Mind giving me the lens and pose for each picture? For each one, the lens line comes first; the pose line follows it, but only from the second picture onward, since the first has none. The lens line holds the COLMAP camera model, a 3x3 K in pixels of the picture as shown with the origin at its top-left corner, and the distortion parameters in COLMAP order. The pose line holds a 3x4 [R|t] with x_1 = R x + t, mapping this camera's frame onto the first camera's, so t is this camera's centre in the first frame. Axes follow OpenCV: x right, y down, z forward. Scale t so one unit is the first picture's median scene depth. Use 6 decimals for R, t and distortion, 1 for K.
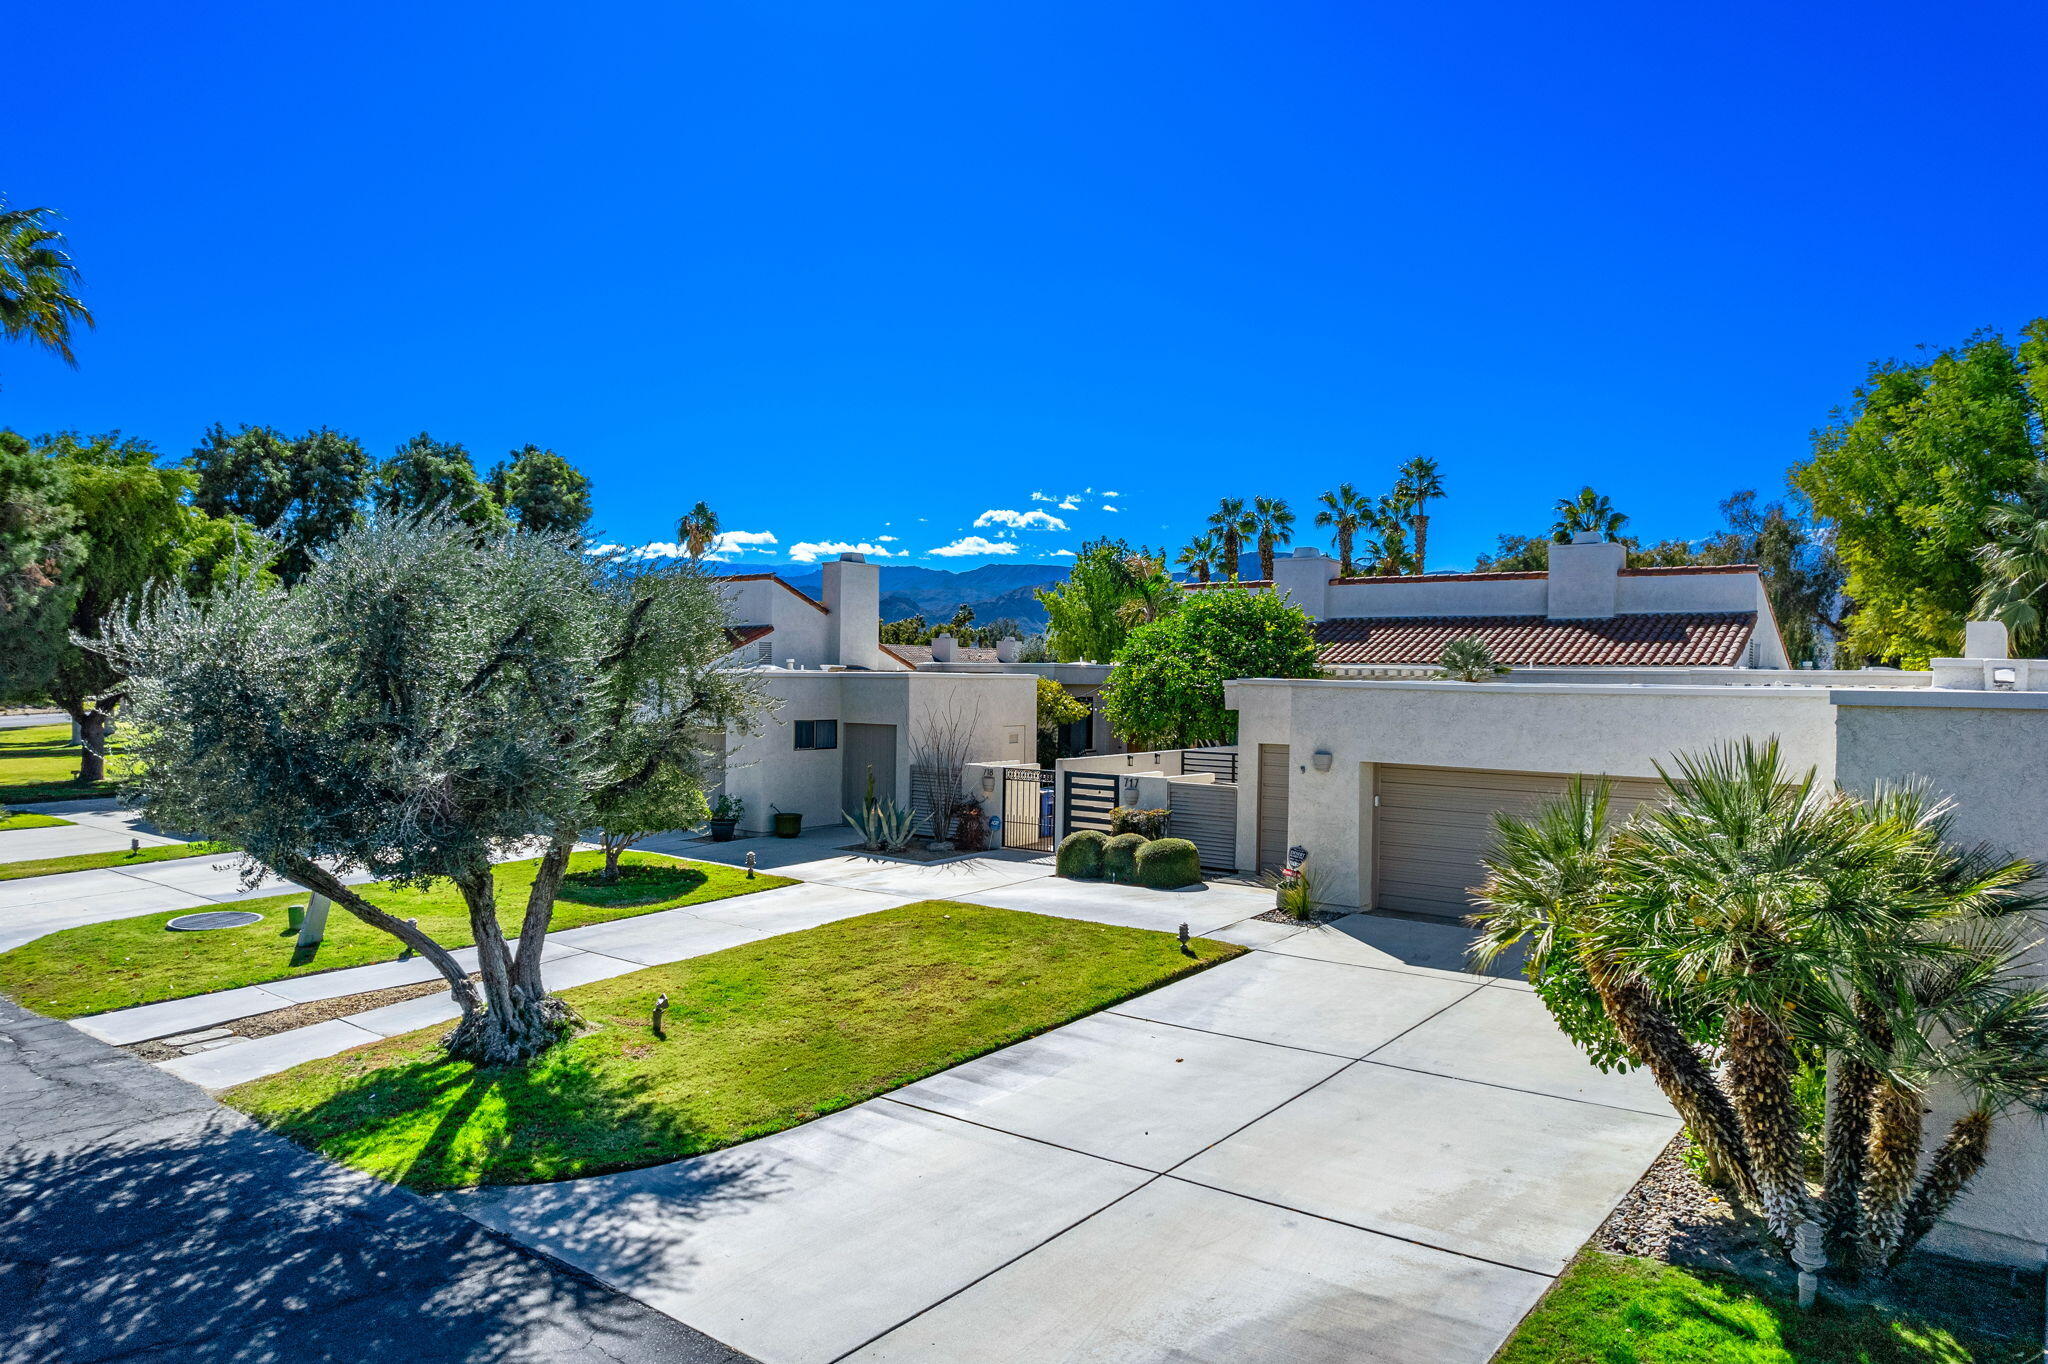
lens RADIAL K [[1325.6, 0, 1024.0], [0, 1325.6, 682.0], [0, 0, 1]] dist [-0.035429, 0.001017]
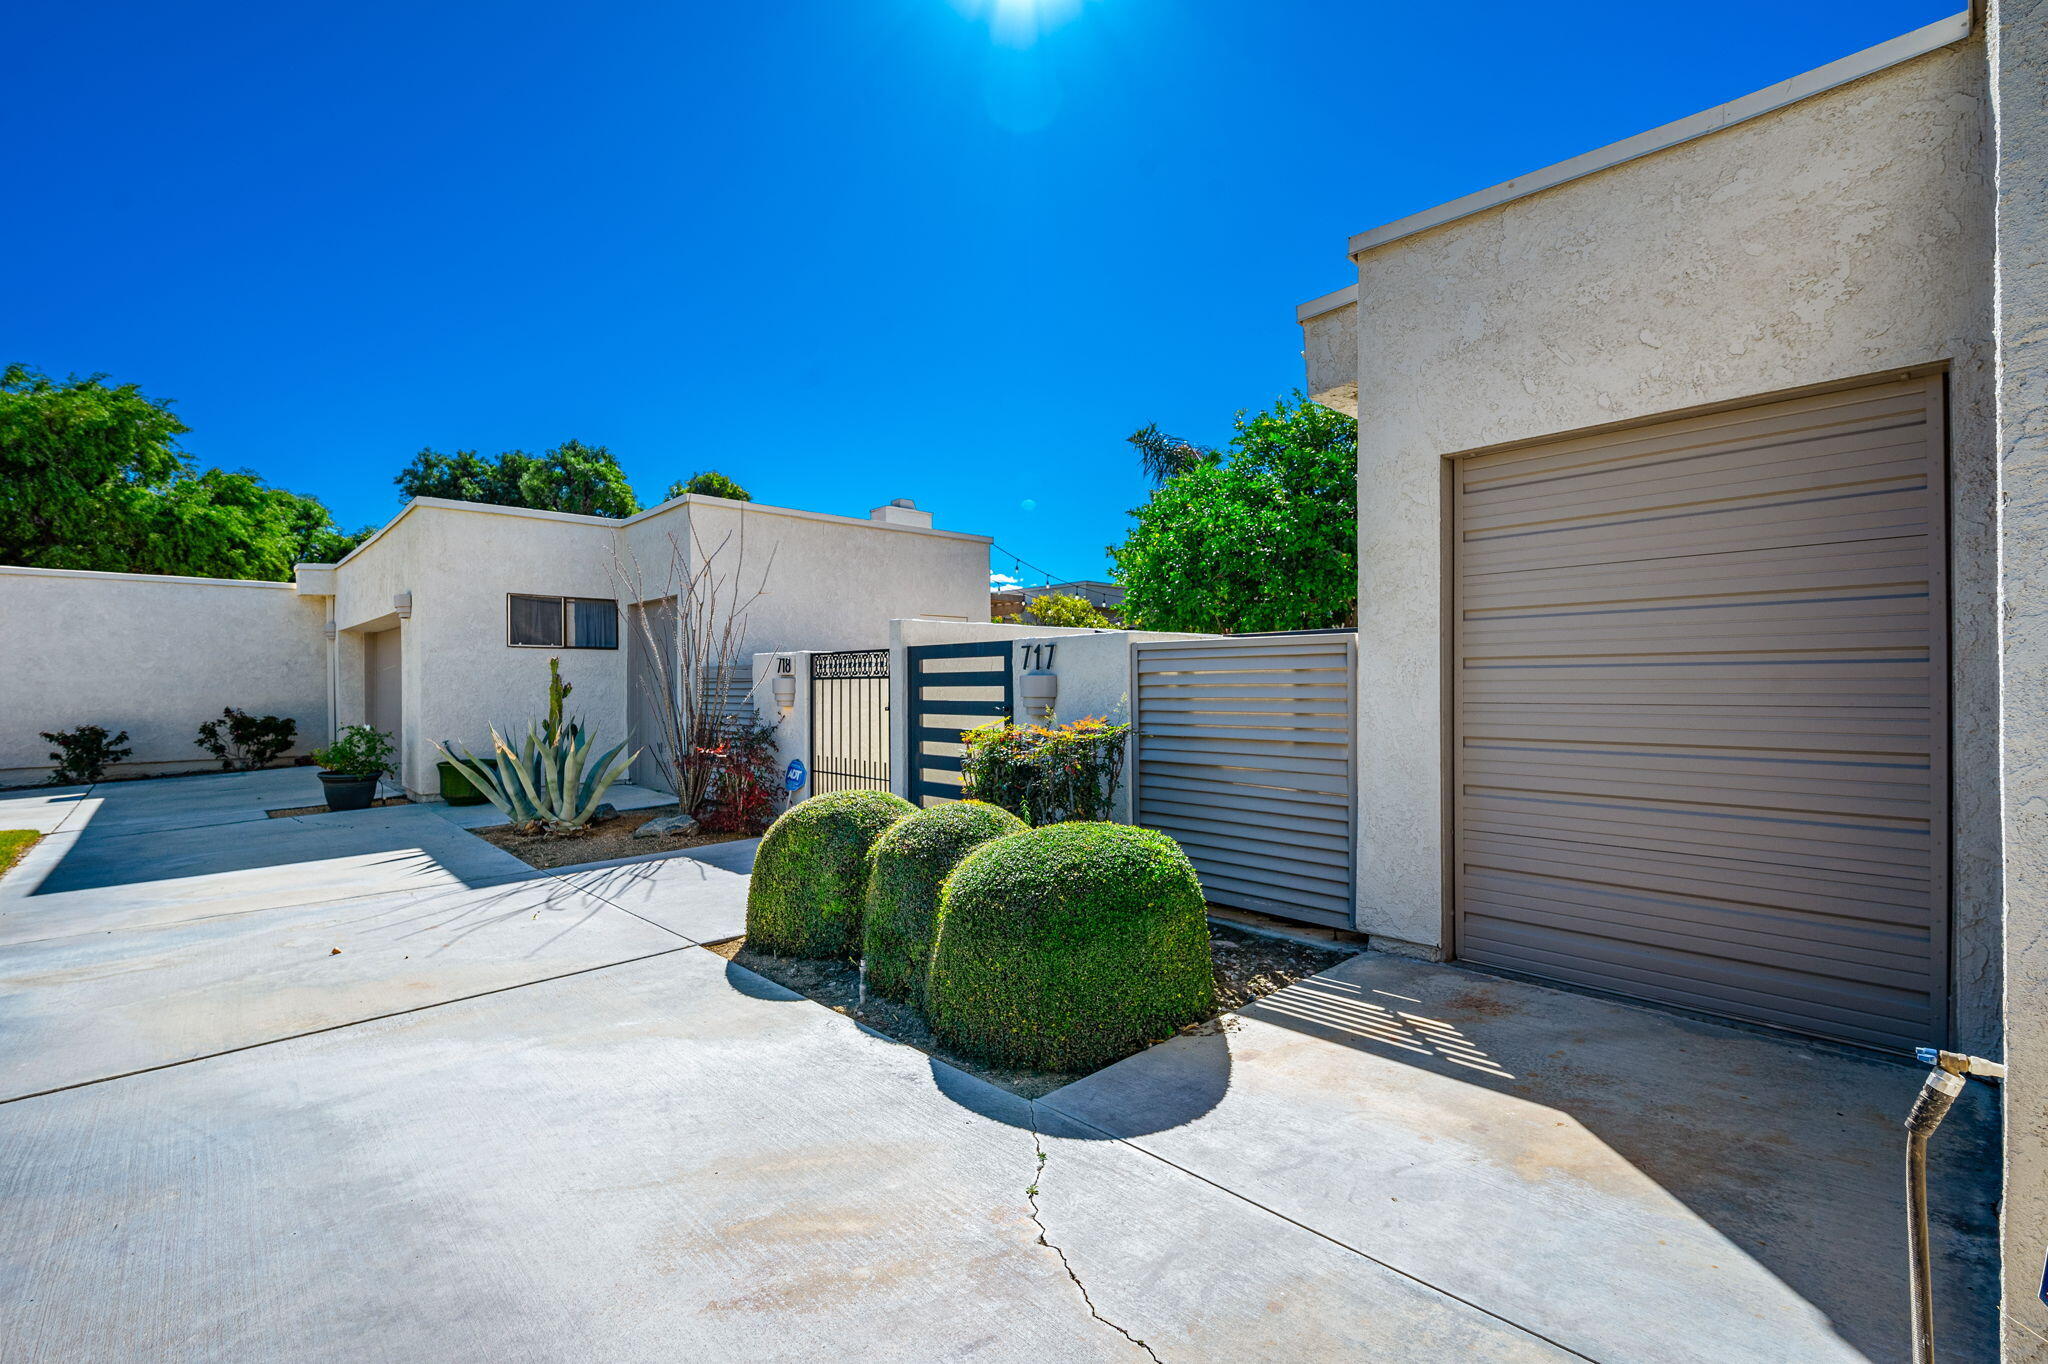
lens RADIAL K [[906.2, 0, 1024.0], [0, 906.2, 682.0], [0, 0, 1]] dist [-0.003051, 0.000211]
pose [[0.987827, -0.017671, -0.154552, 0.127689], [0.016370, 0.999819, -0.009682, 0.095015], [0.154695, 0.007035, 0.987937, 0.844410]]
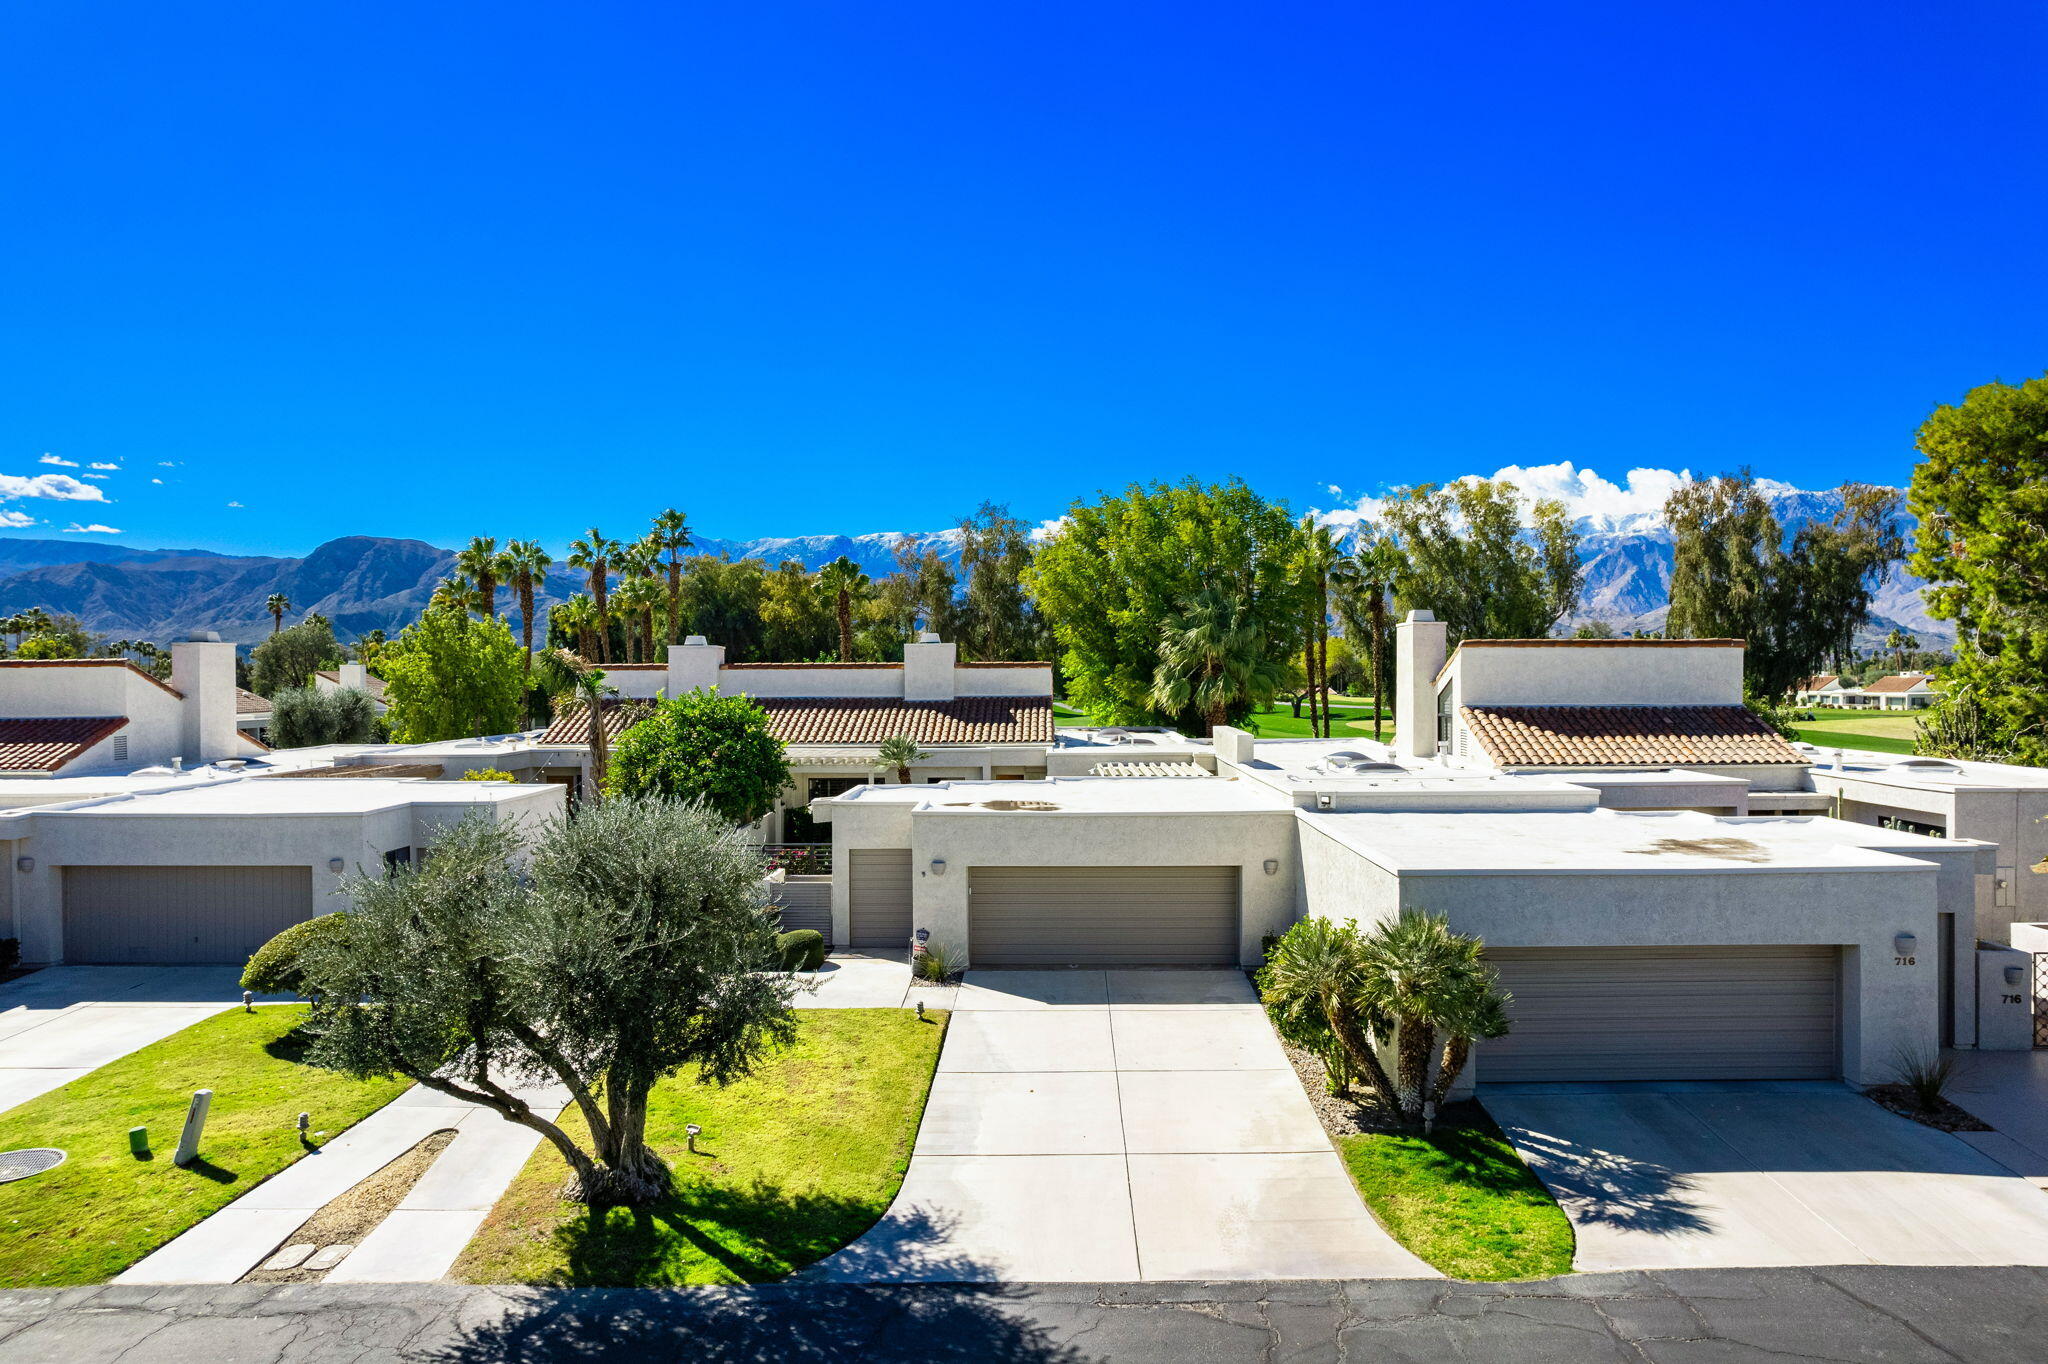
lens RADIAL K [[1294.6, 0, 1024.0], [0, 1294.6, 682.0], [0, 0, 1]] dist [-0.050108, -0.000801]
pose [[0.805651, -0.025394, 0.591846, -0.466347], [0.024386, 0.999656, 0.009696, -0.136024], [-0.591888, 0.006621, 0.805993, -0.163104]]
